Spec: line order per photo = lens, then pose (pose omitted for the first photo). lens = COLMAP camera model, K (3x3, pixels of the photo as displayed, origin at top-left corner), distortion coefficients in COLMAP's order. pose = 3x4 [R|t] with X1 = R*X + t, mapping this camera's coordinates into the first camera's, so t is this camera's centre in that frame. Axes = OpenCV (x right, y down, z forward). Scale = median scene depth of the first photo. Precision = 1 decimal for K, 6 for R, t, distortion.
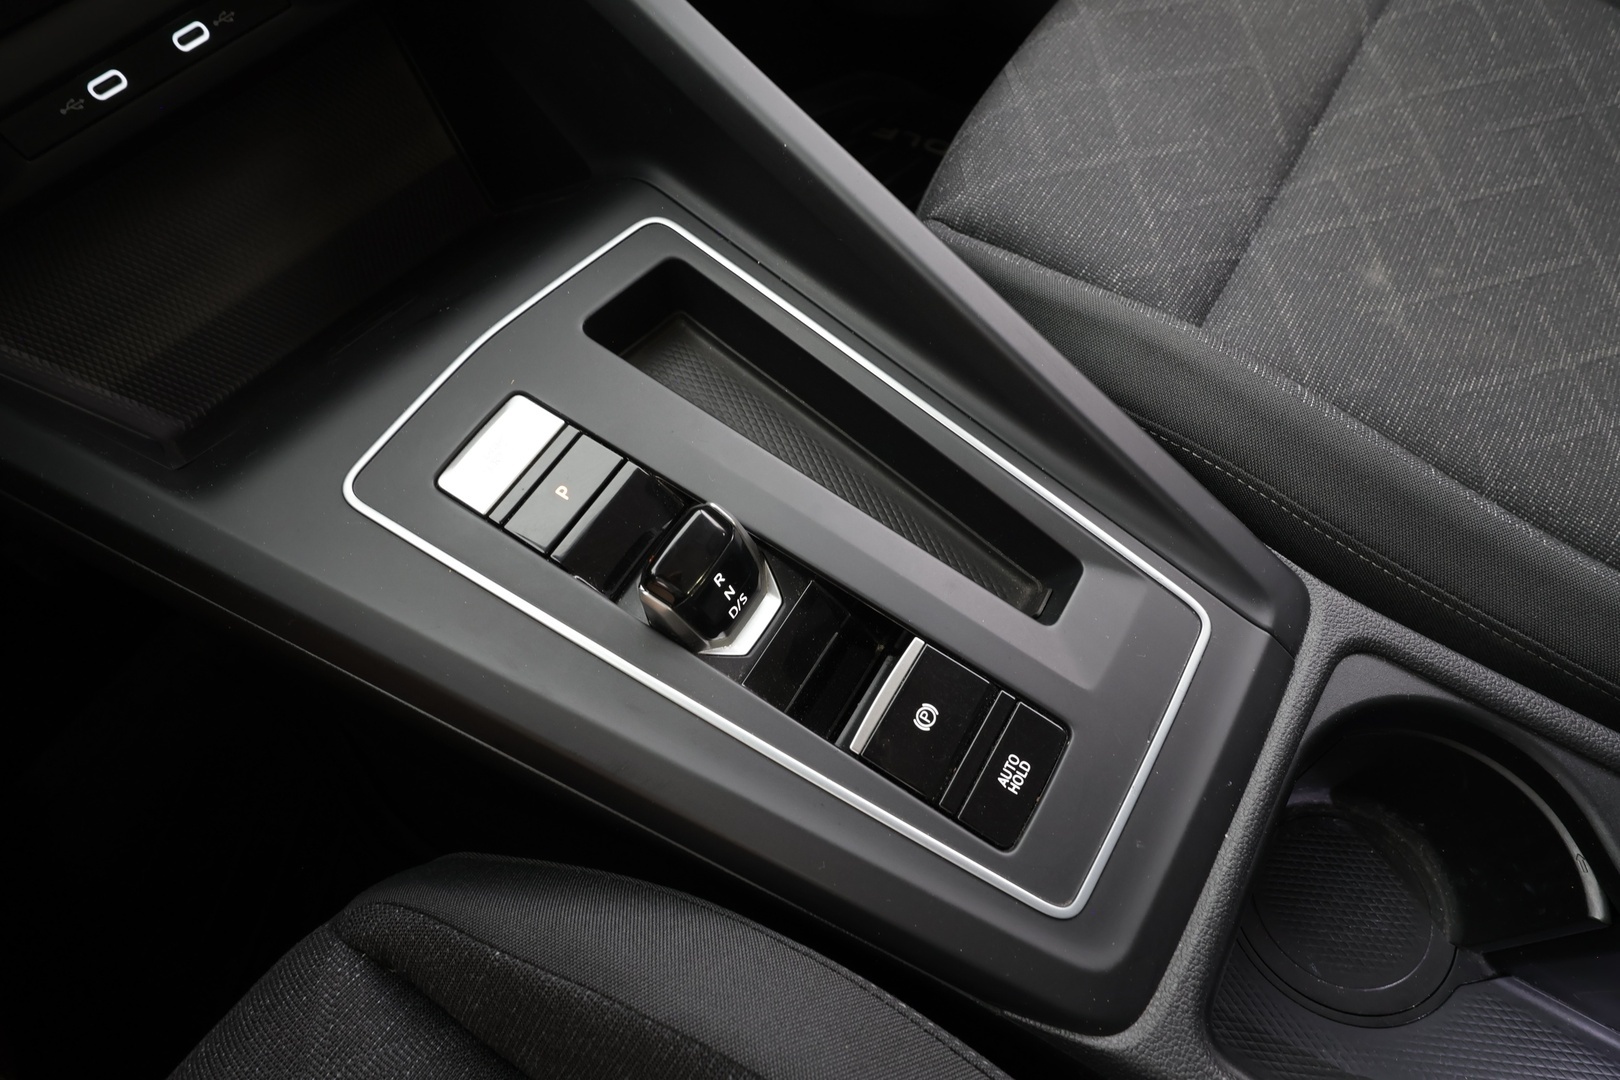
lens RADIAL K [[867.3, 0, 807.7], [0, 867.3, 543.8], [0, 0, 1]] dist [0.002482, -0.002293]
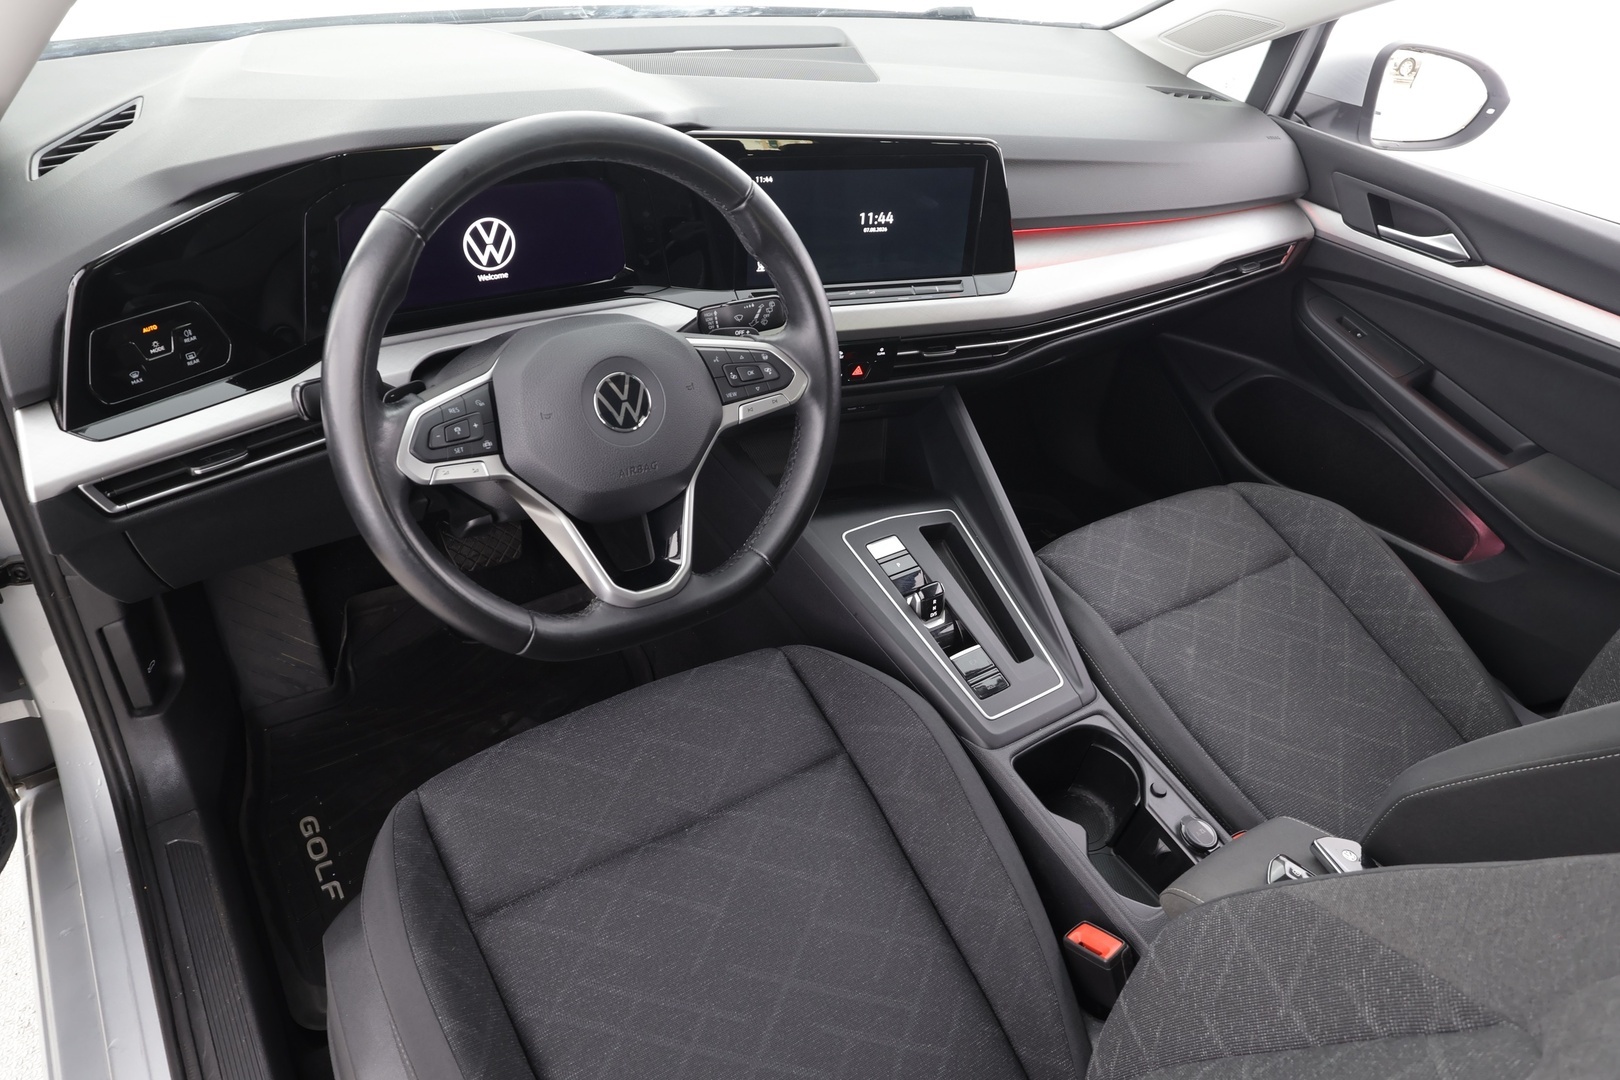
lens RADIAL K [[1050.1, 0, 809.1], [0, 1050.1, 533.7], [0, 0, 1]] dist [0.004442, 0.002291]
pose [[0.888762, 0.431205, -0.155446, -0.009894], [-0.457921, 0.820293, -0.342677, 1.151215], [-0.020253, 0.375740, 0.926504, -2.312208]]
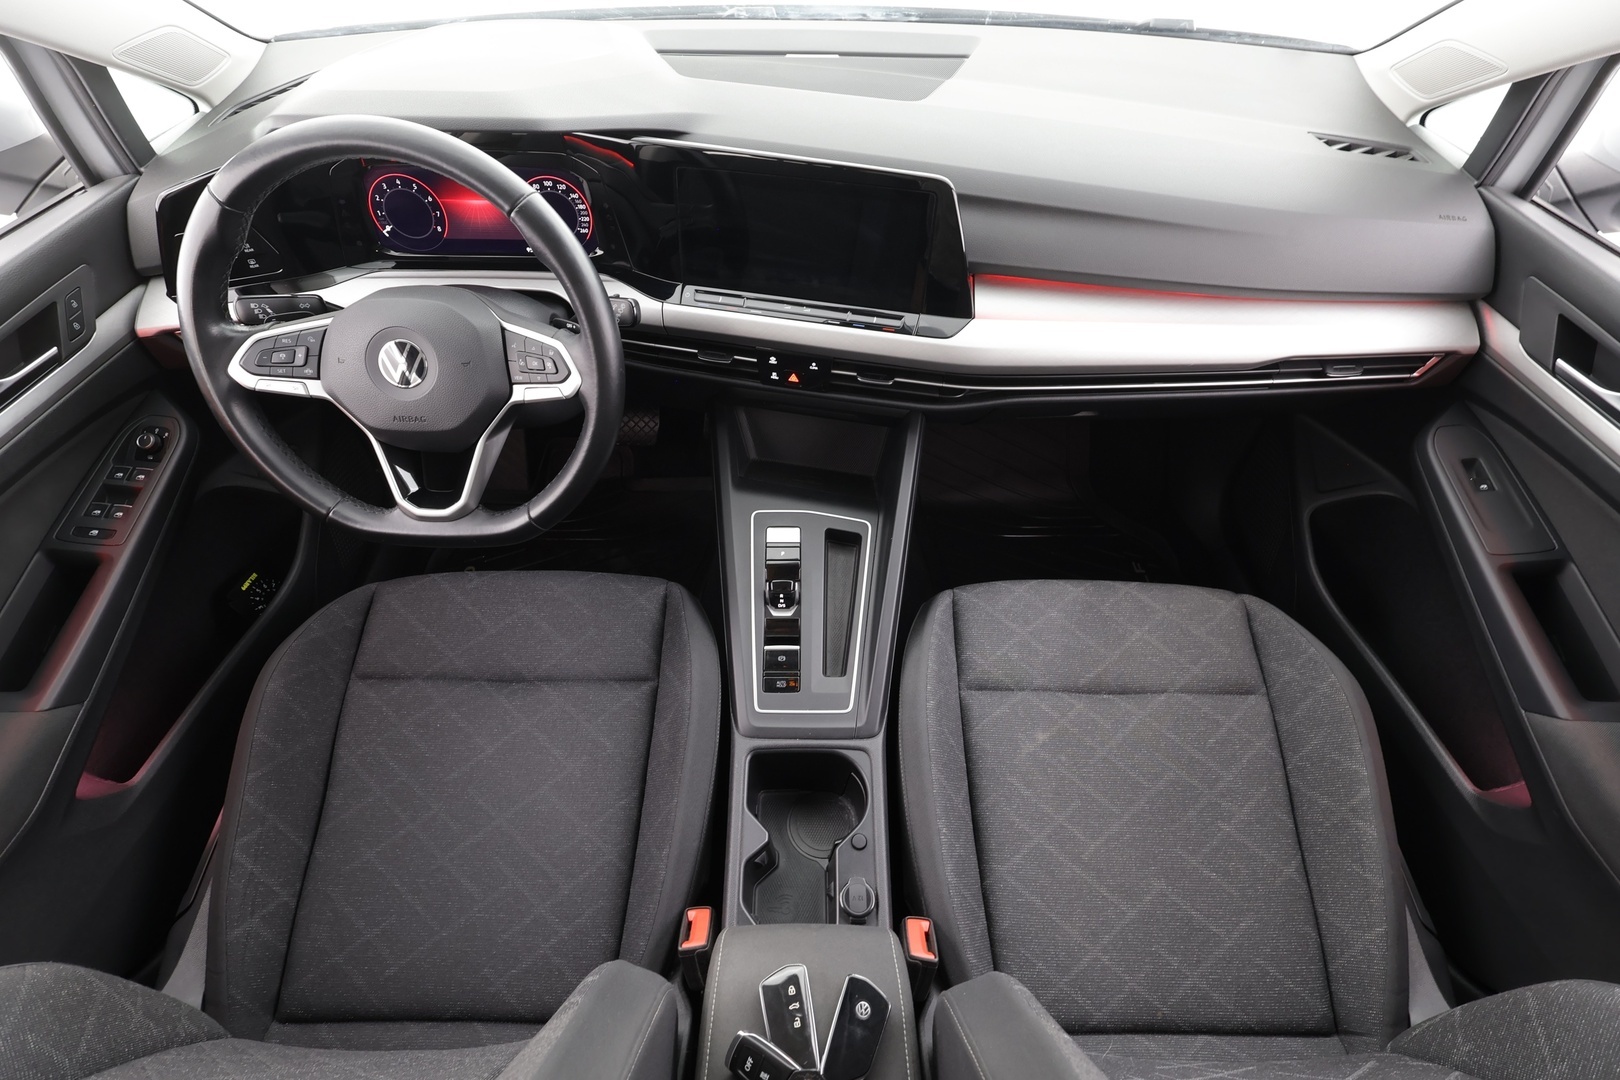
lens RADIAL K [[743.8, 0, 797.4], [0, 743.8, 542.8], [0, 0, 1]] dist [-0.004778, 0.002687]
pose [[0.535334, 0.727941, -0.428392, 0.932635], [-0.771575, 0.627808, 0.102609, -0.396761], [0.343641, 0.275606, 0.897748, -1.604496]]
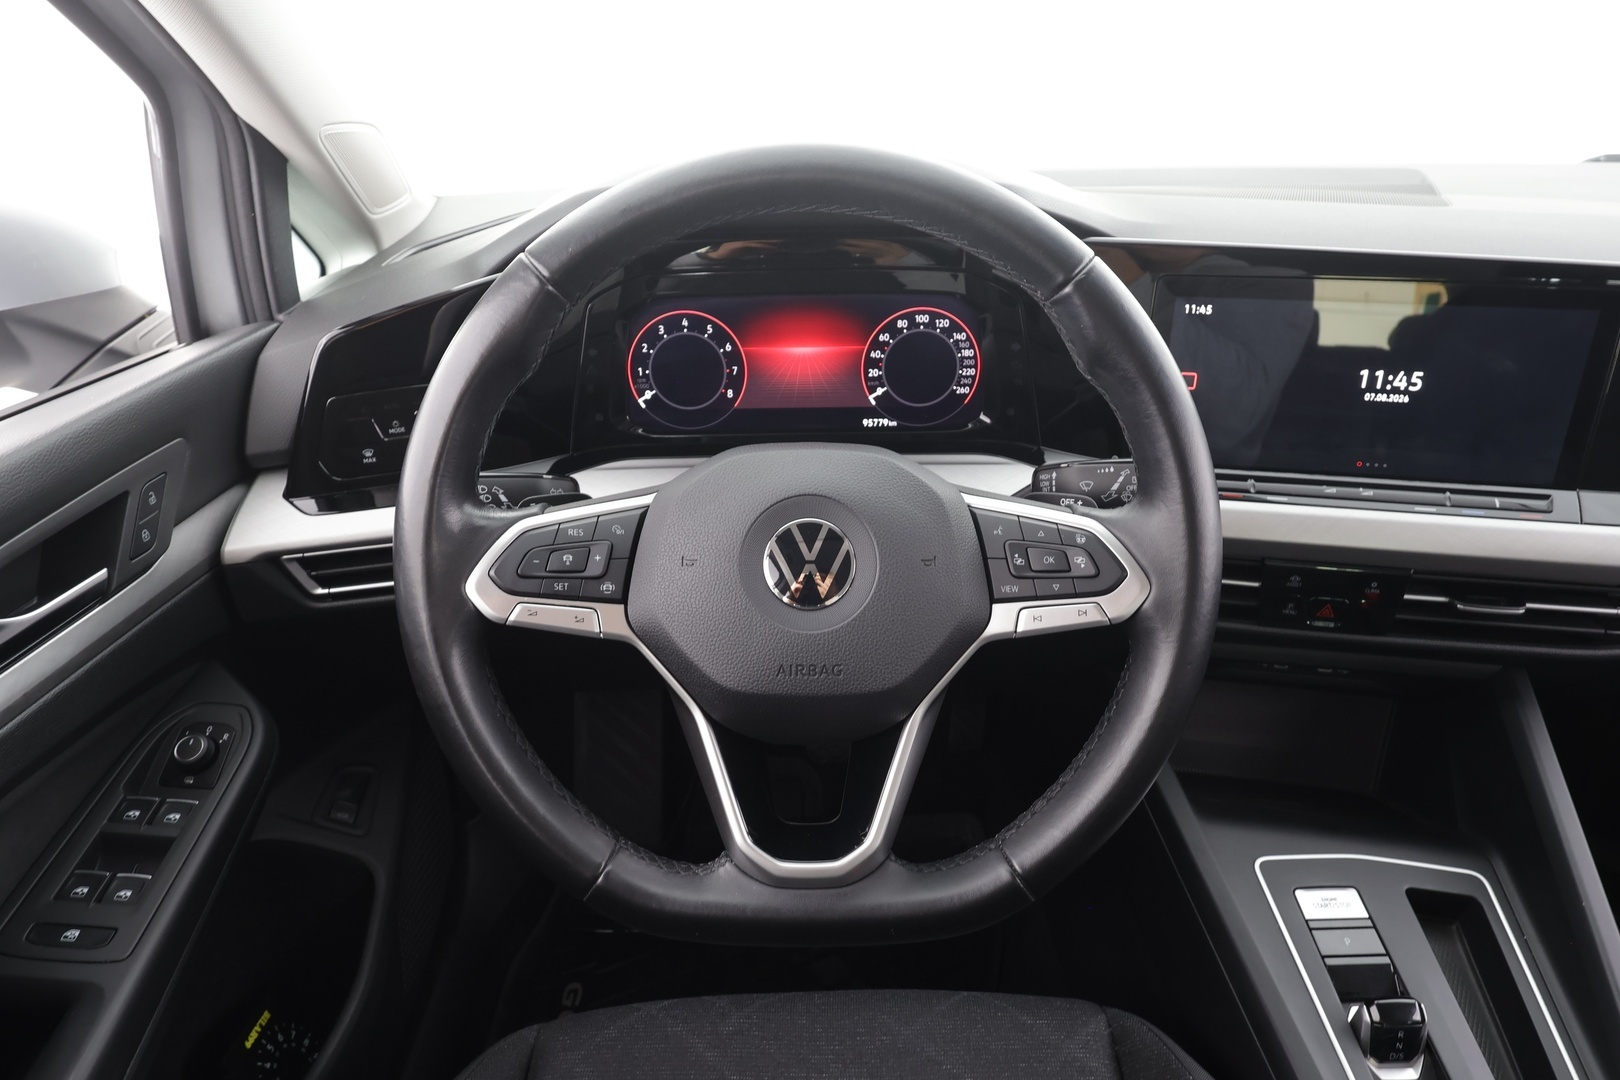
lens RADIAL K [[972.0, 0, 804.3], [0, 972.0, 542.6], [0, 0, 1]] dist [0.003415, -0.000229]
pose [[0.552980, 0.502590, -0.664543, 0.042002], [-0.753915, 0.641381, -0.142275, 0.504156], [0.354719, 0.579684, 0.733581, -1.324523]]
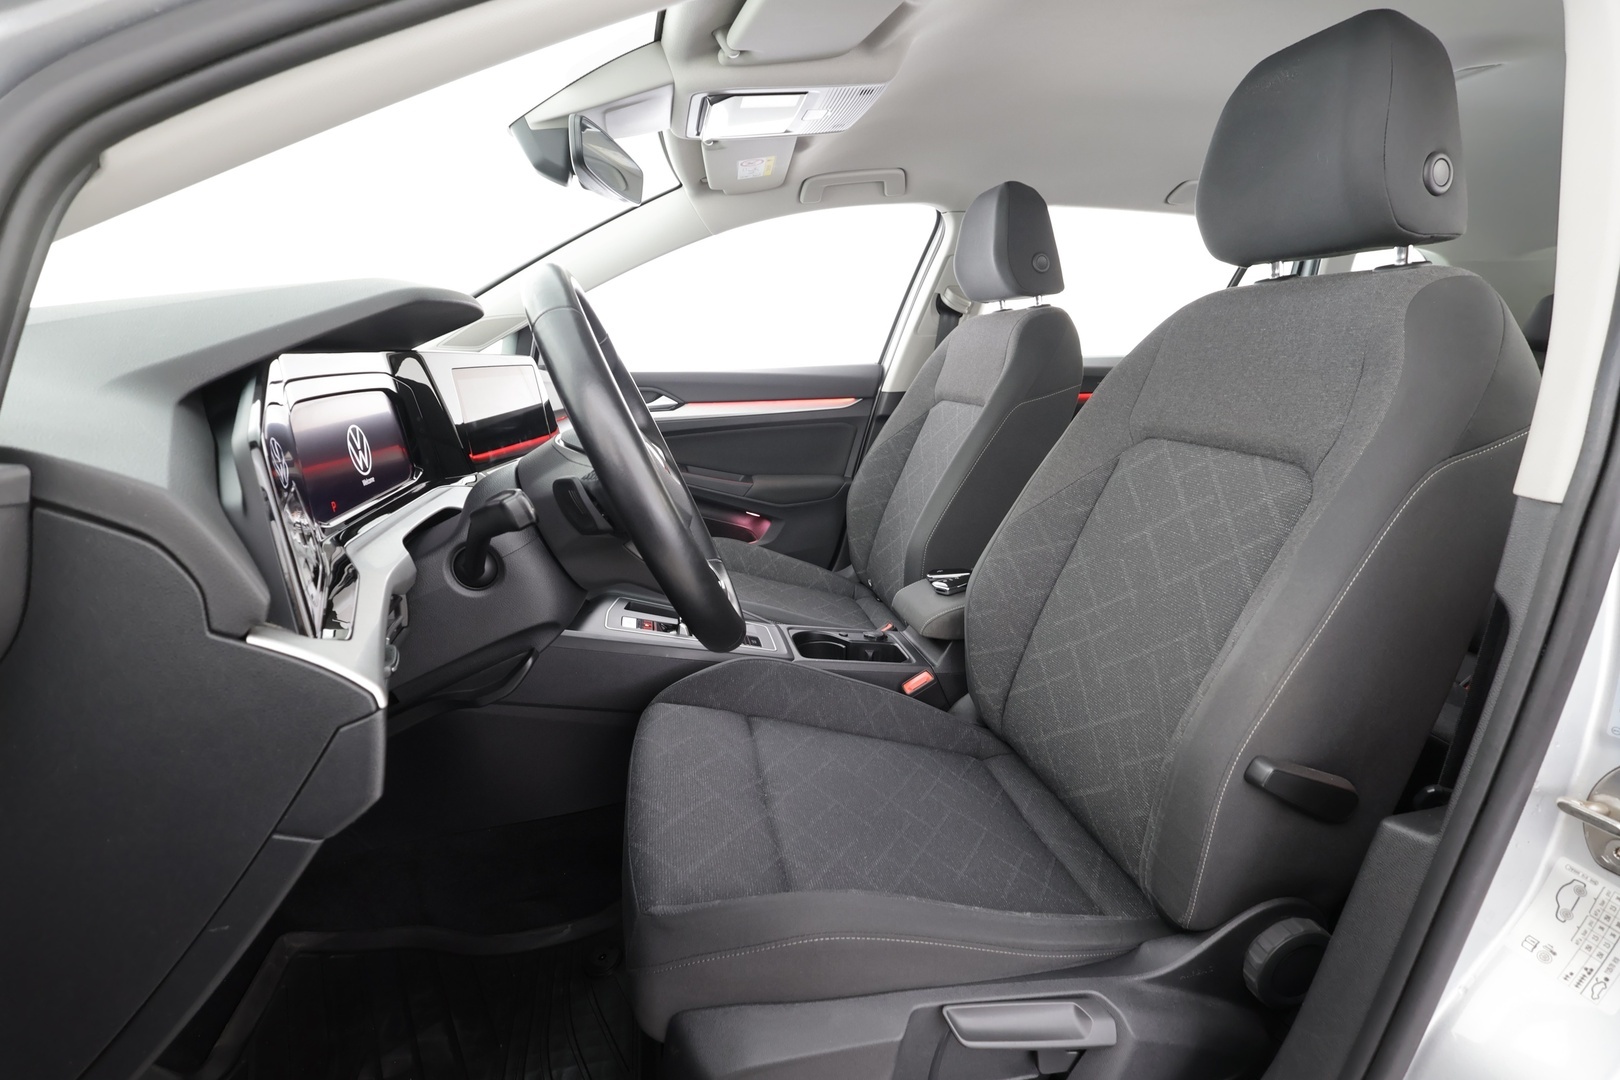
lens RADIAL K [[743.8, 0, 808.2], [0, 743.8, 533.1], [0, 0, 1]] dist [-0.004778, 0.002687]
pose [[0.706738, -0.028081, 0.706918, -2.030540], [0.556840, 0.638444, -0.531337, 1.830253], [-0.436407, 0.769156, 0.466849, -1.337334]]
